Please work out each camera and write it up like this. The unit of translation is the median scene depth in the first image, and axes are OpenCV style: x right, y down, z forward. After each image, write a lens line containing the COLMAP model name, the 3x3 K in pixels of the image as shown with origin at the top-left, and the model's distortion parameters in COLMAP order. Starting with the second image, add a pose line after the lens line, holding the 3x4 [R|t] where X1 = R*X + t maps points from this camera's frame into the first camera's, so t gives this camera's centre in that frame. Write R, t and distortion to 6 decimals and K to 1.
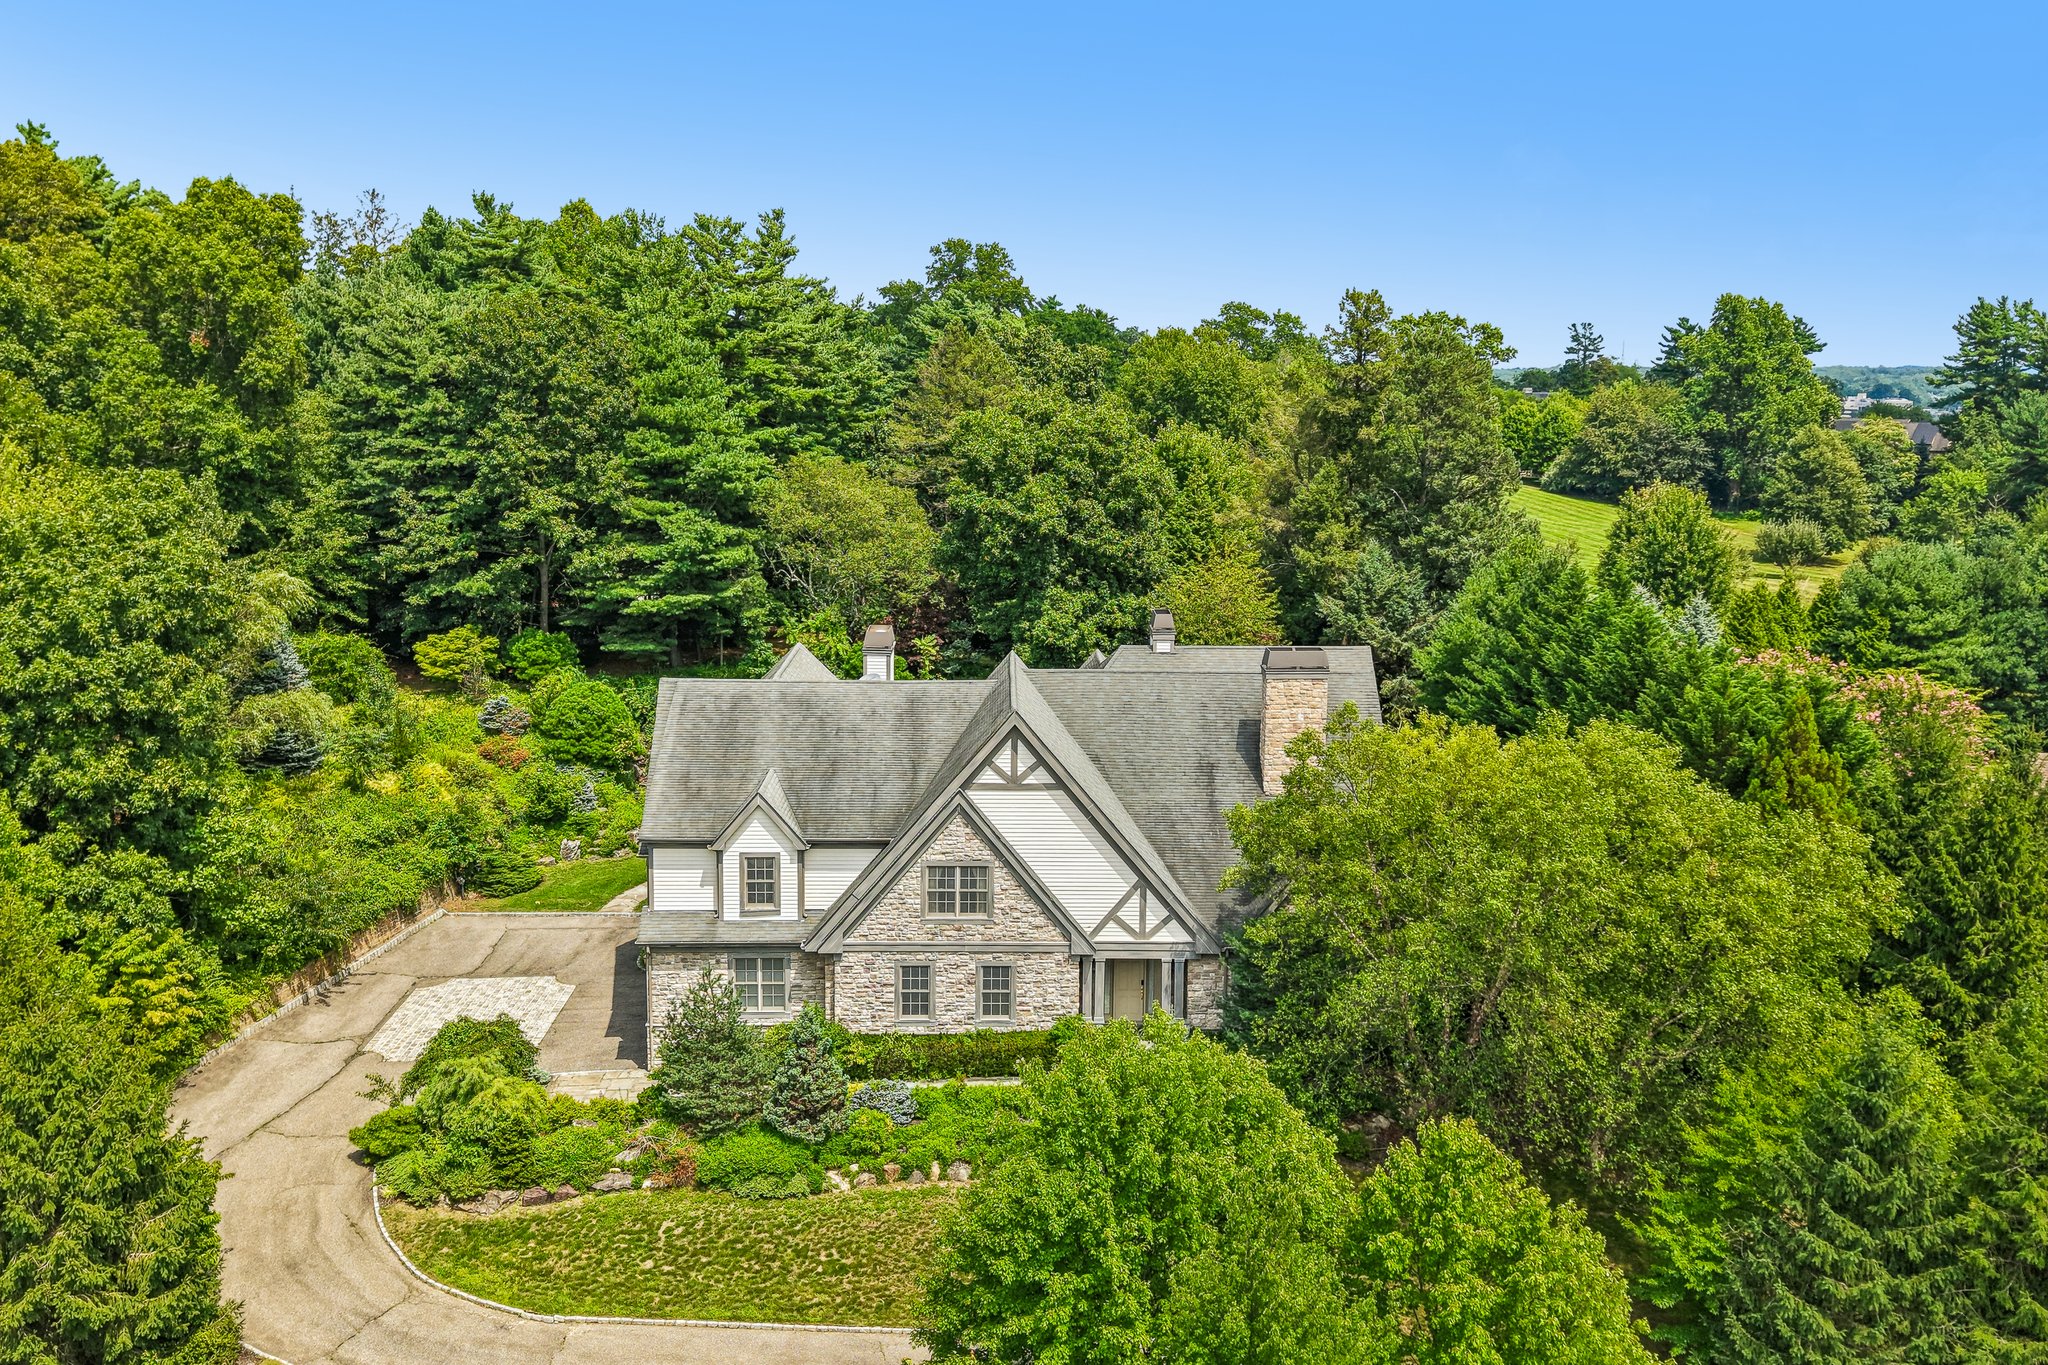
lens RADIAL K [[1830.5, 0, 1024.0], [0, 1830.5, 682.5], [0, 0, 1]] dist [0.018946, -0.018333]
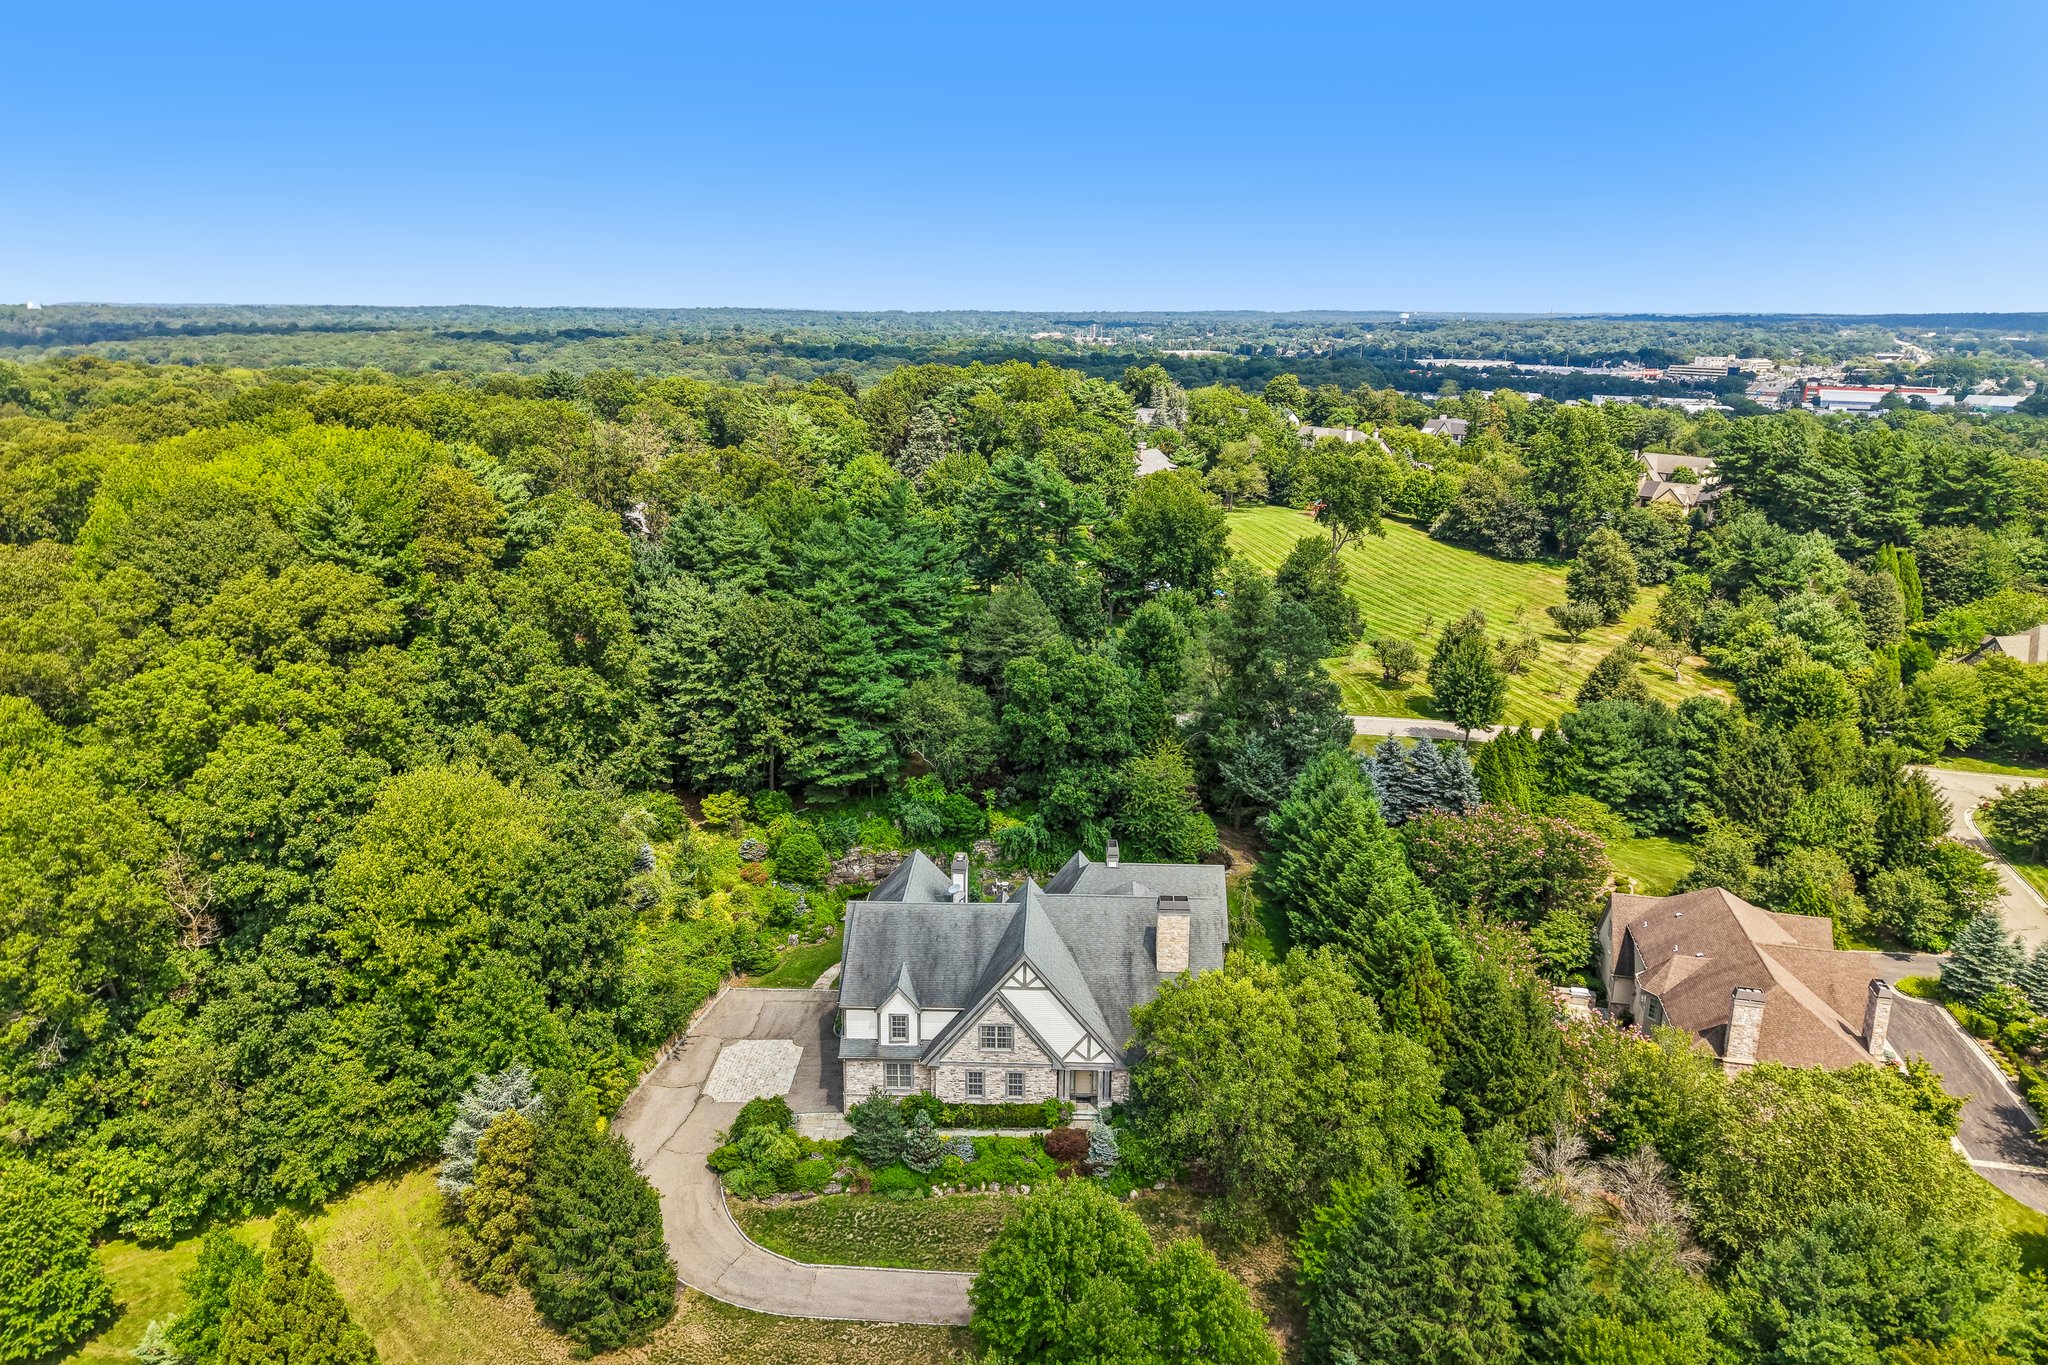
lens RADIAL K [[1376.4, 0, 1030.3], [0, 1376.4, 693.1], [0, 0, 1]] dist [0.049555, -0.074504]
pose [[0.999247, 0.014197, -0.036104, 0.050180], [-0.010572, 0.995062, 0.098690, -0.413622], [0.037327, -0.098234, 0.994463, -0.479083]]
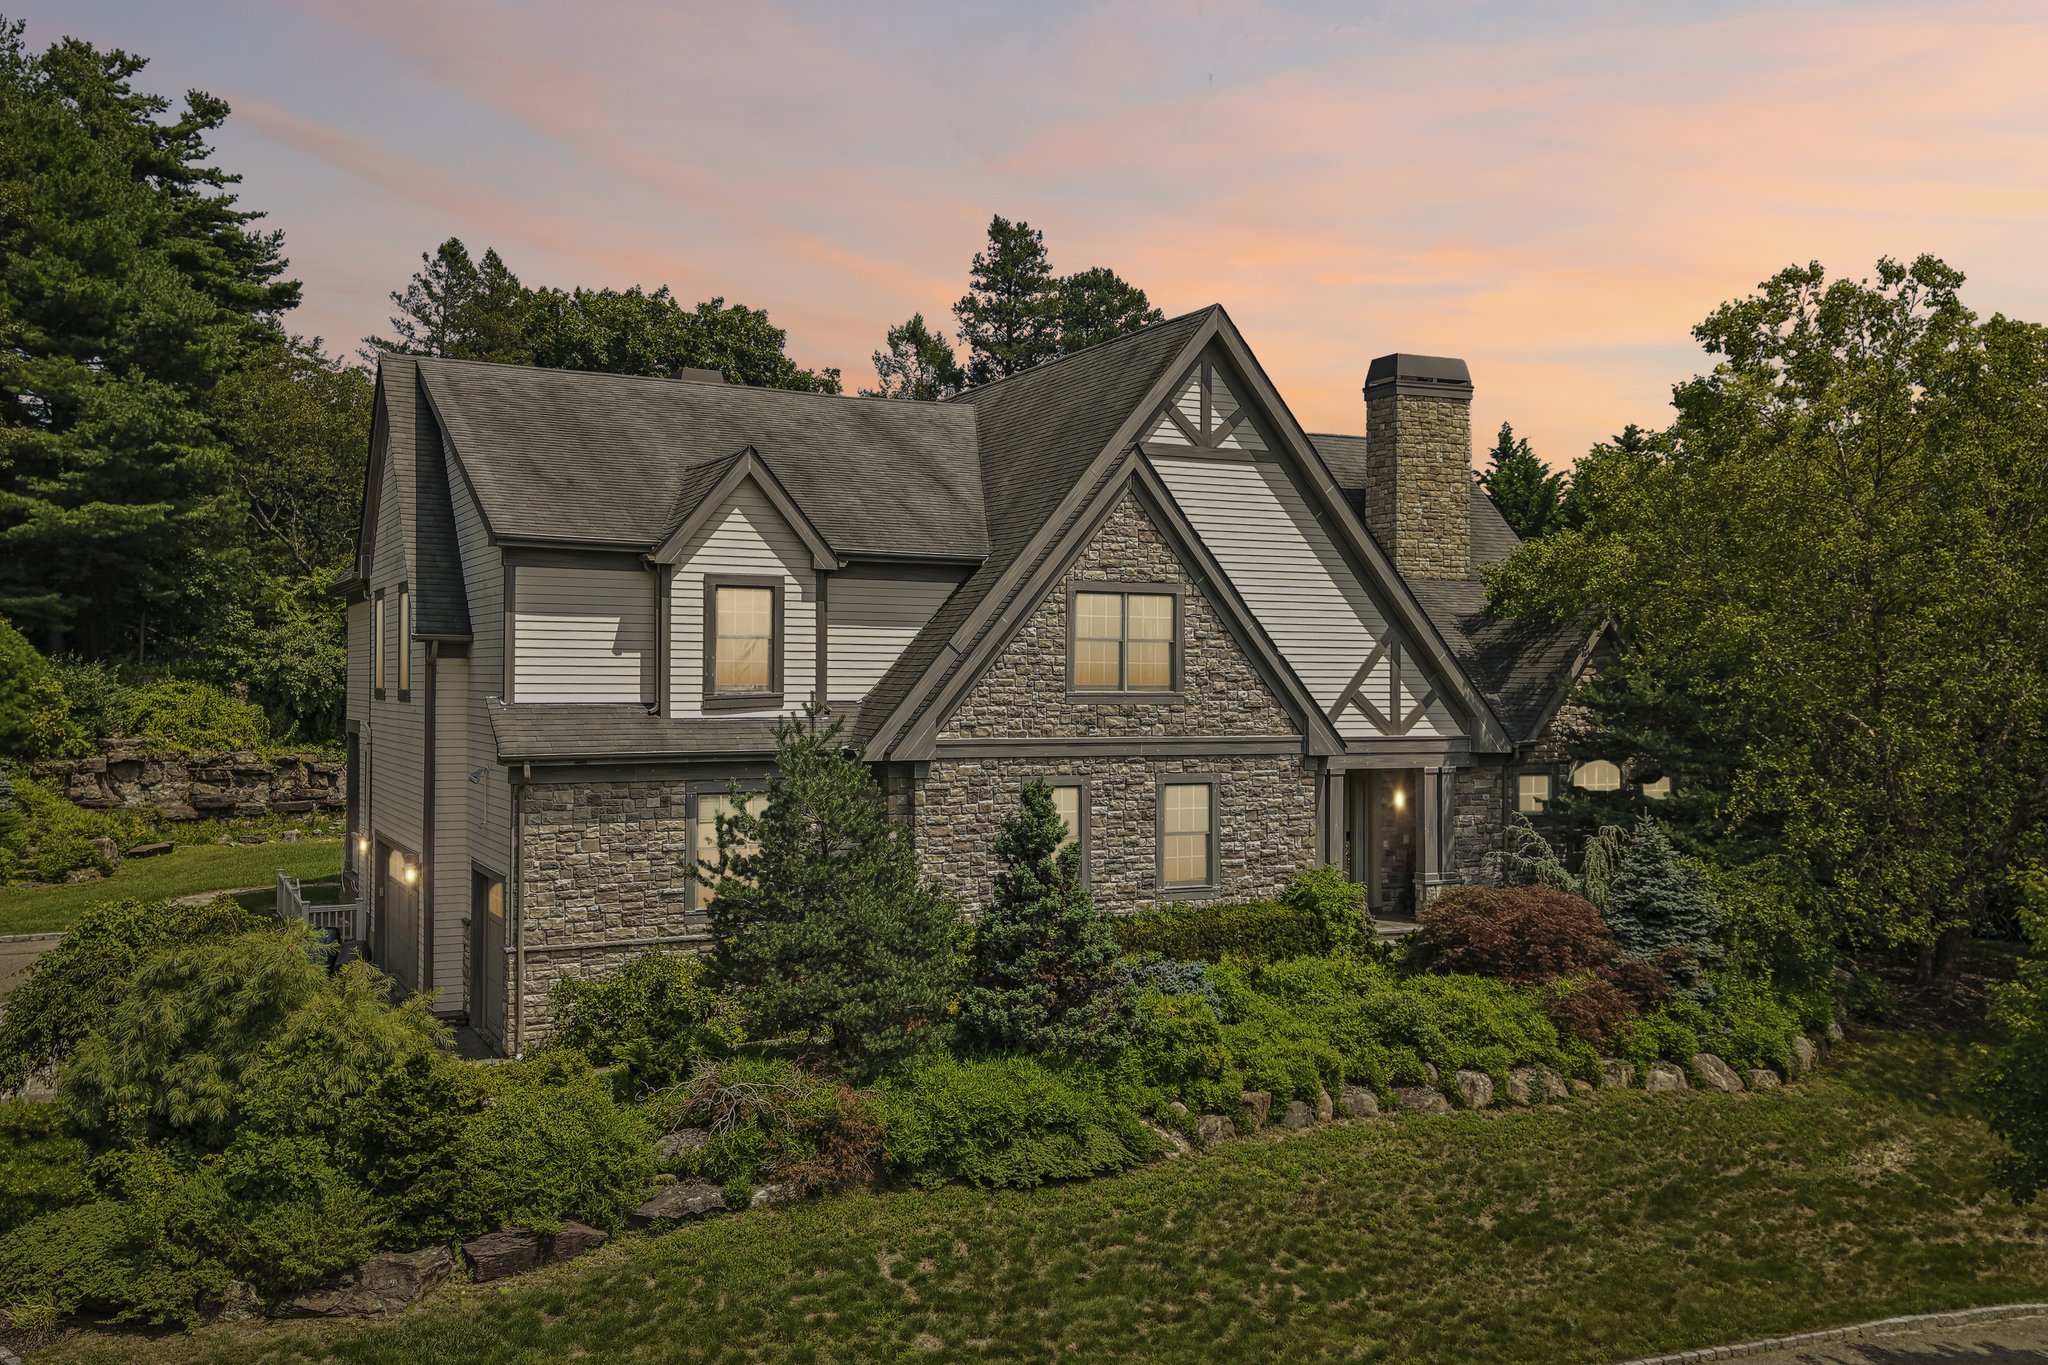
lens RADIAL K [[1817.4, 0, 1031.9], [0, 1817.4, 695.2], [0, 0, 1]] dist [0.045403, -0.056846]
pose [[0.897303, -0.004859, 0.441388, -0.293480], [0.078113, 0.985906, -0.147944, 0.204569], [-0.434448, 0.167229, 0.885036, 0.536418]]
